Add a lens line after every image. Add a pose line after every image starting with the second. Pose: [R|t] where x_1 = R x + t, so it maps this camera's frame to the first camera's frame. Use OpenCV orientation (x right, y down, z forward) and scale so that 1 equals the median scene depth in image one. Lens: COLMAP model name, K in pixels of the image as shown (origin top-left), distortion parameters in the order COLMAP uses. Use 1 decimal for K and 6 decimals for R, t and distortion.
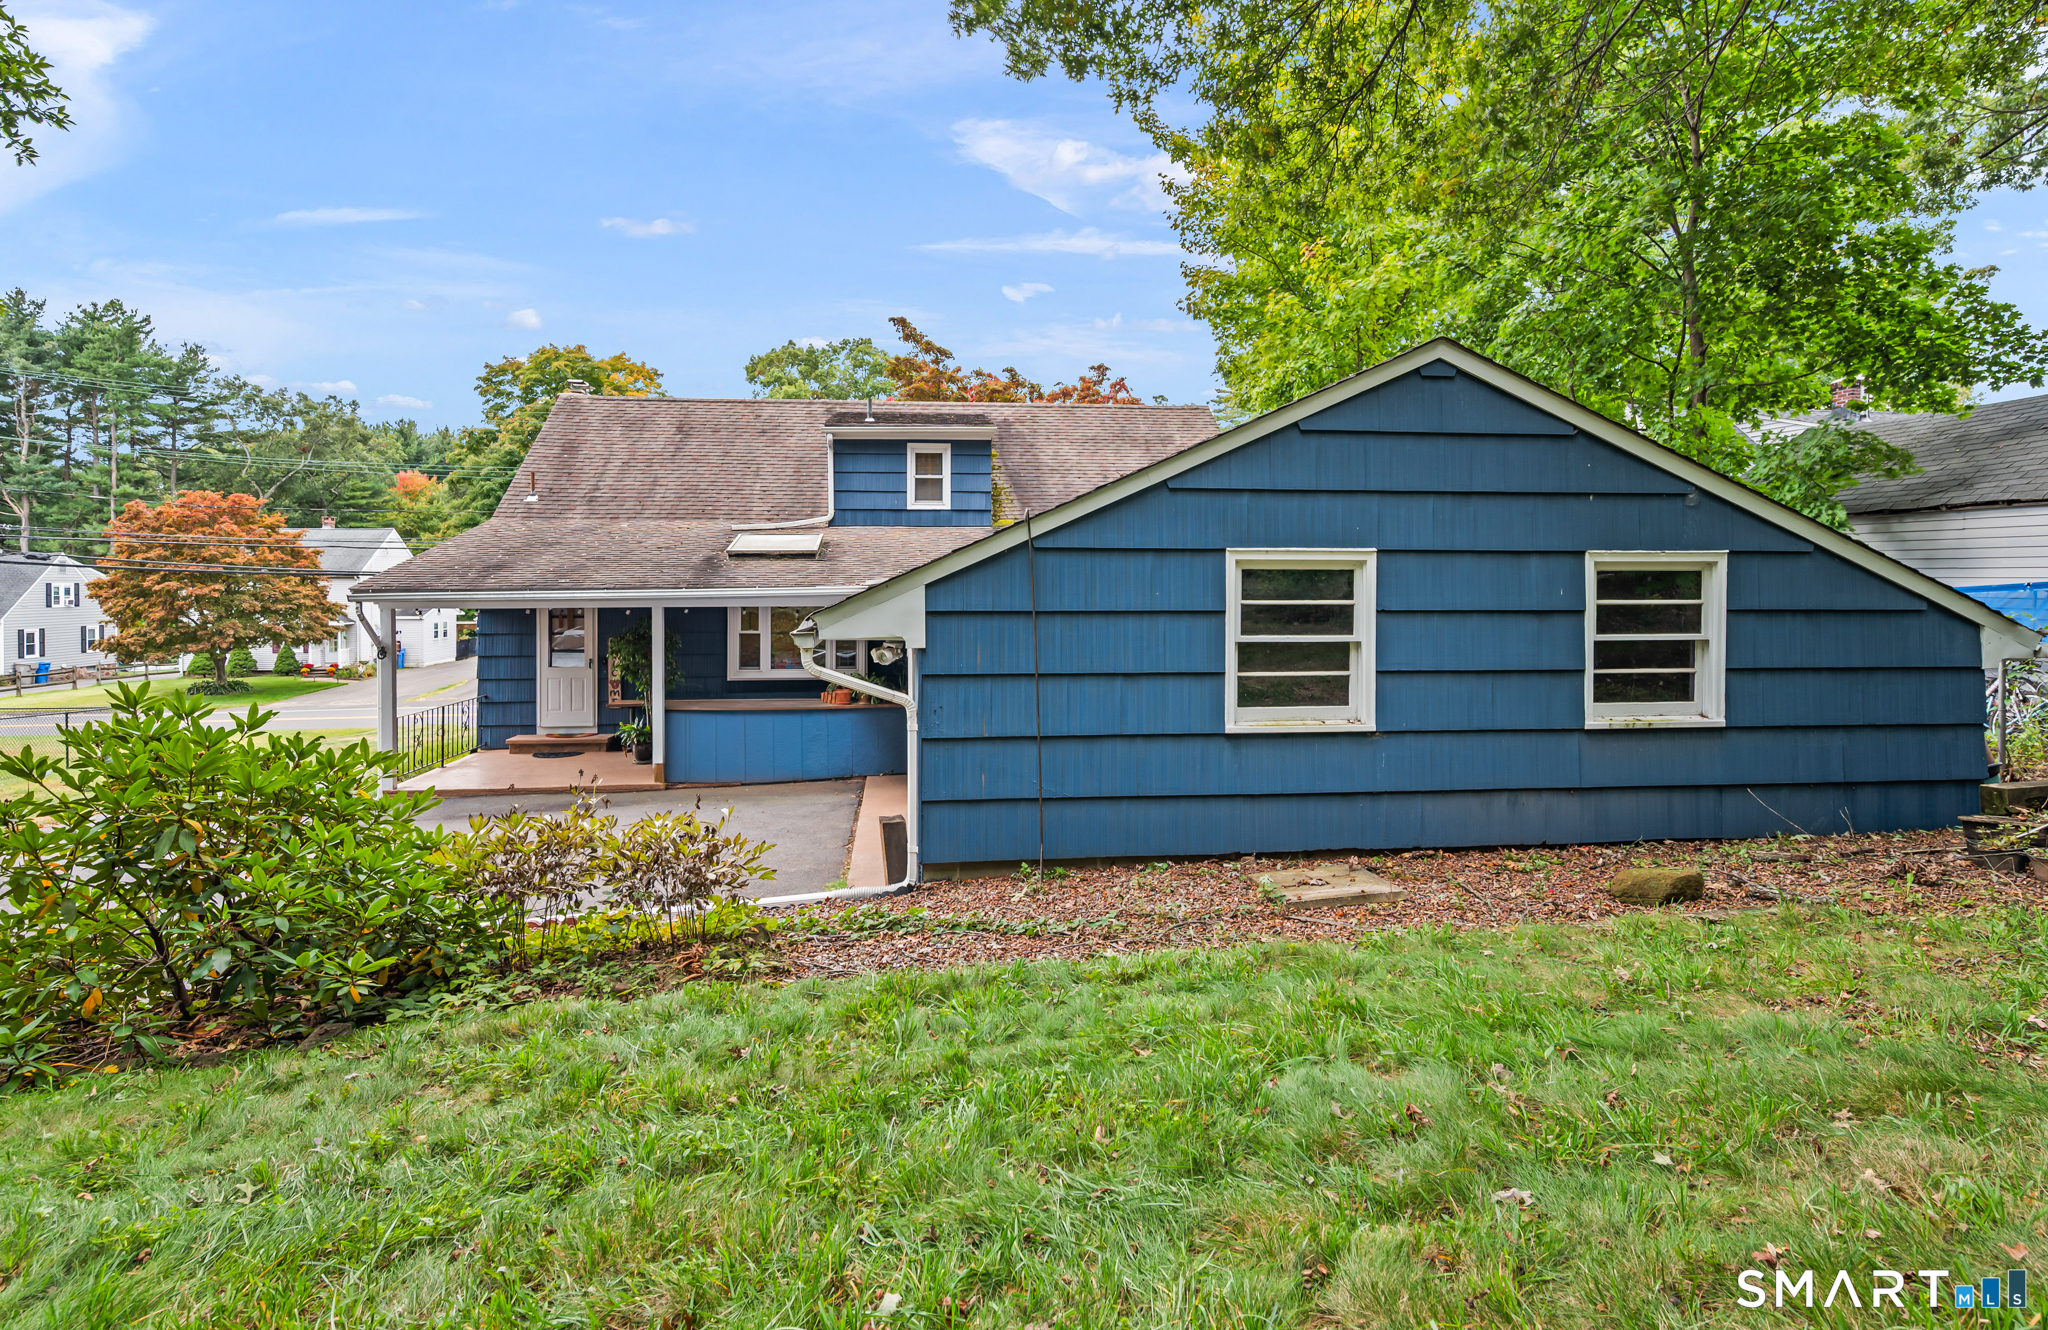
lens RADIAL K [[1044.6, 0, 1019.9], [0, 1044.6, 588.1], [0, 0, 1]] dist [-0.000266, -0.000004]
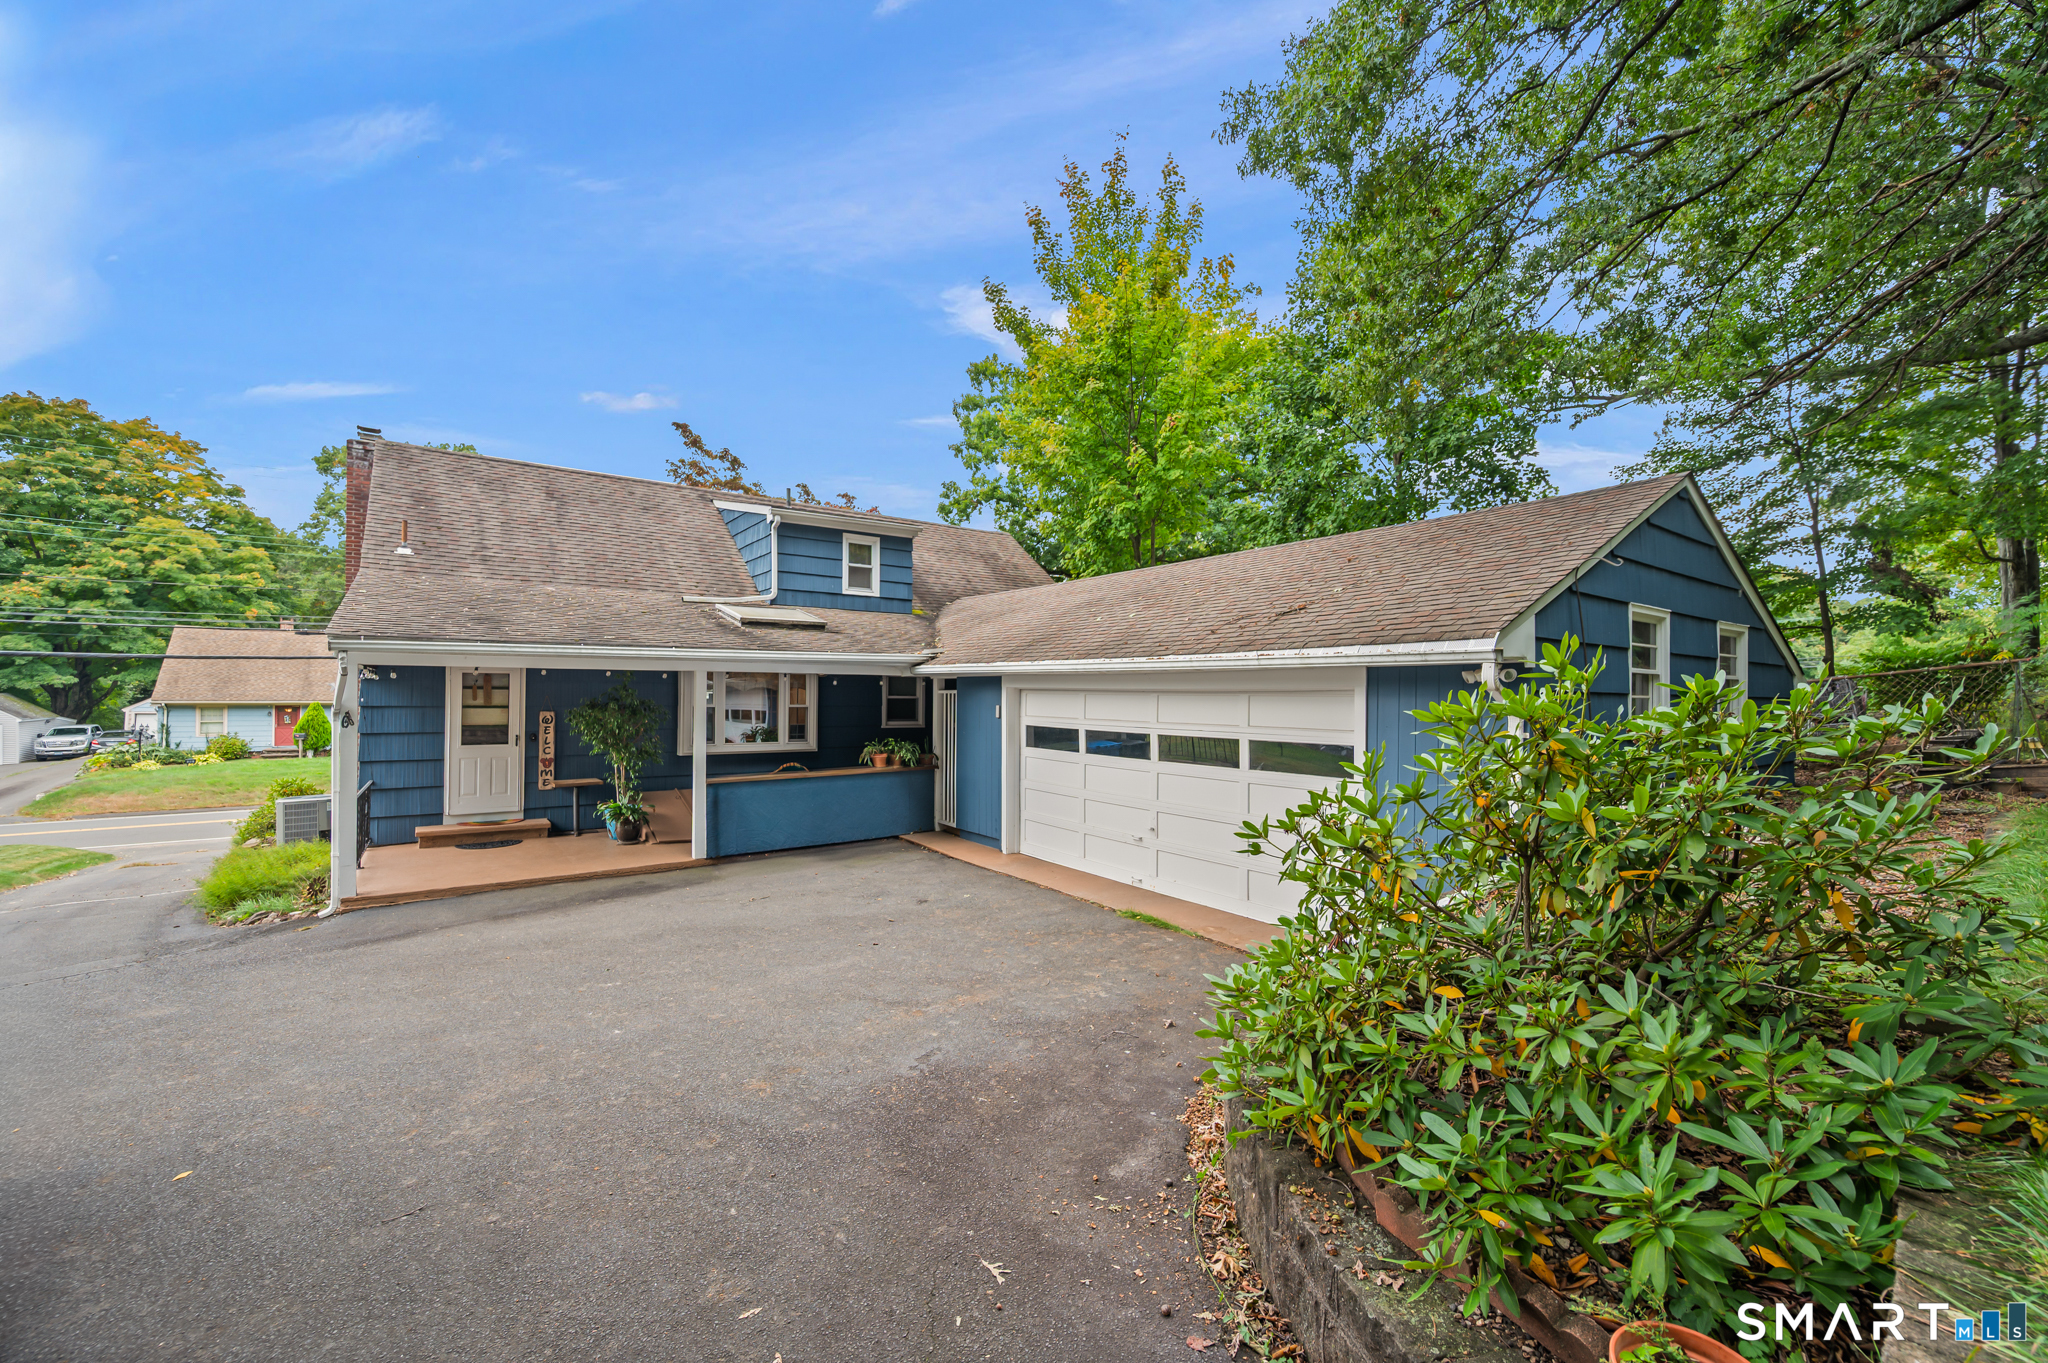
lens RADIAL K [[821.5, 0, 1026.7], [0, 821.5, 690.7], [0, 0, 1]] dist [0.002880, -0.001789]
pose [[0.866905, 0.011810, 0.498333, -0.365018], [-0.006136, 0.999896, -0.013021, 0.034412], [-0.498435, 0.008230, 0.866888, 0.168667]]
